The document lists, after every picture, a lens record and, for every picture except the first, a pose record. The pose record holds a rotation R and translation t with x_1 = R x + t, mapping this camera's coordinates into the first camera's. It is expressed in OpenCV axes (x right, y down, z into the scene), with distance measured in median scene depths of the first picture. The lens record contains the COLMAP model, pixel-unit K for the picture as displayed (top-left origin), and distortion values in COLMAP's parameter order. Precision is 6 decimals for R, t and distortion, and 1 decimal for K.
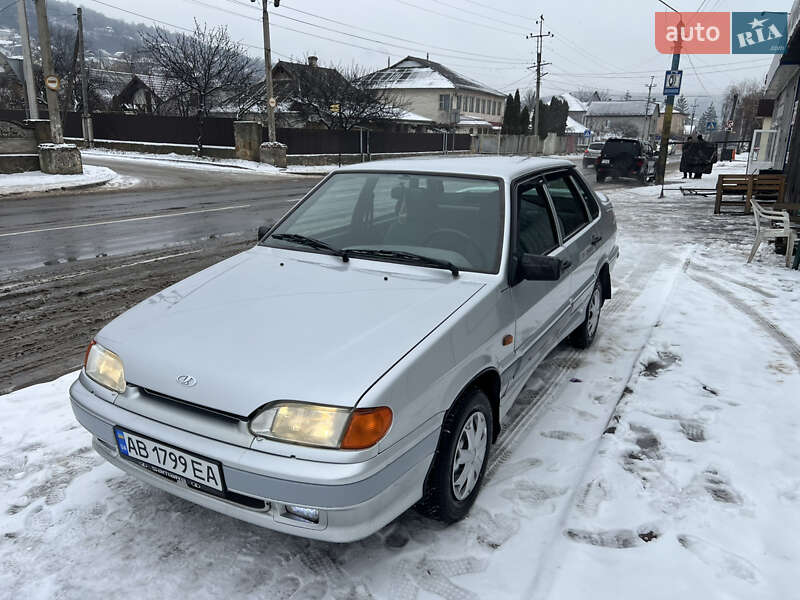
lens RADIAL K [[590.1, 0, 395.2], [0, 590.1, 298.3], [0, 0, 1]] dist [0.052766, -0.054317]
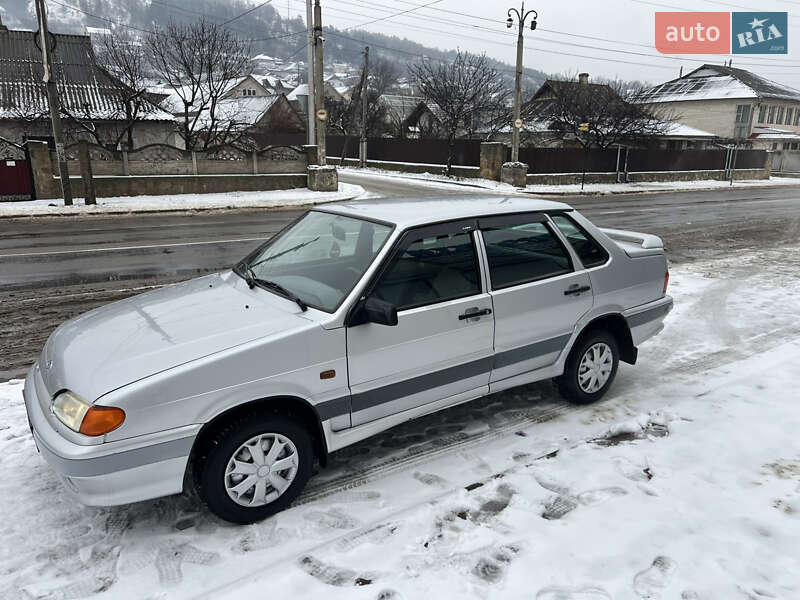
lens RADIAL K [[588.8, 0, 402.0], [0, 588.8, 300.2], [0, 0, 1]] dist [0.054817, -0.056884]
pose [[0.900790, 0.101778, -0.422159, 0.536712], [-0.111082, 0.993808, 0.002573, -0.059713], [0.419807, 0.044577, 0.906518, 0.045352]]
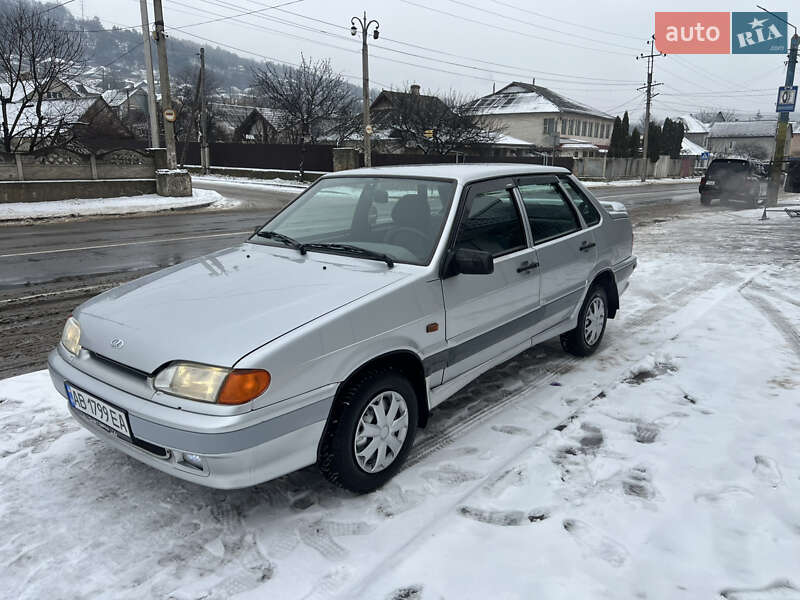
lens RADIAL K [[588.8, 0, 402.0], [0, 588.8, 300.2], [0, 0, 1]] dist [0.054817, -0.056884]
pose [[0.986083, 0.026992, -0.164050, 0.217424], [-0.033241, 0.998818, -0.035467, 0.042796], [0.162899, 0.040426, 0.985814, -0.034283]]
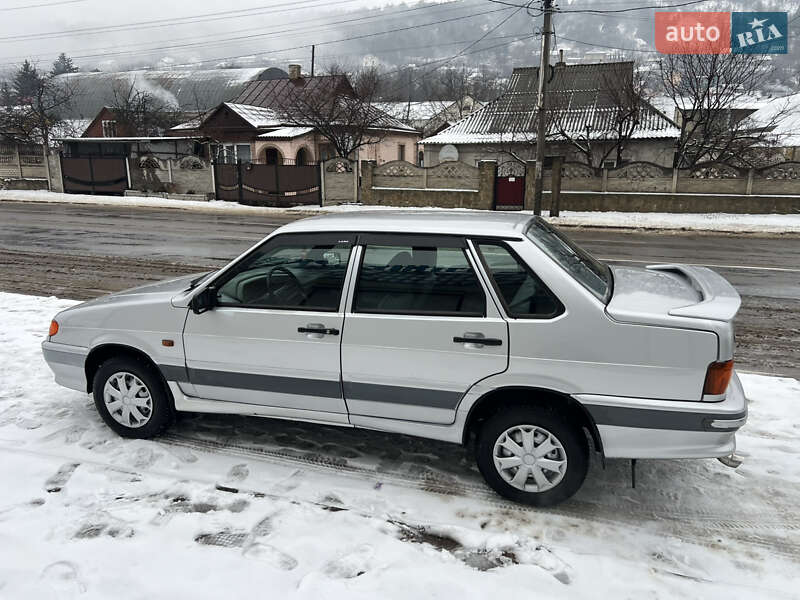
lens RADIAL K [[594.4, 0, 406.7], [0, 594.4, 298.5], [0, 0, 1]] dist [0.060619, -0.066904]
pose [[0.215835, 0.203829, -0.954918, 1.105374], [-0.261980, 0.954200, 0.144462, -0.252894], [0.940628, 0.218990, 0.259349, 0.800308]]
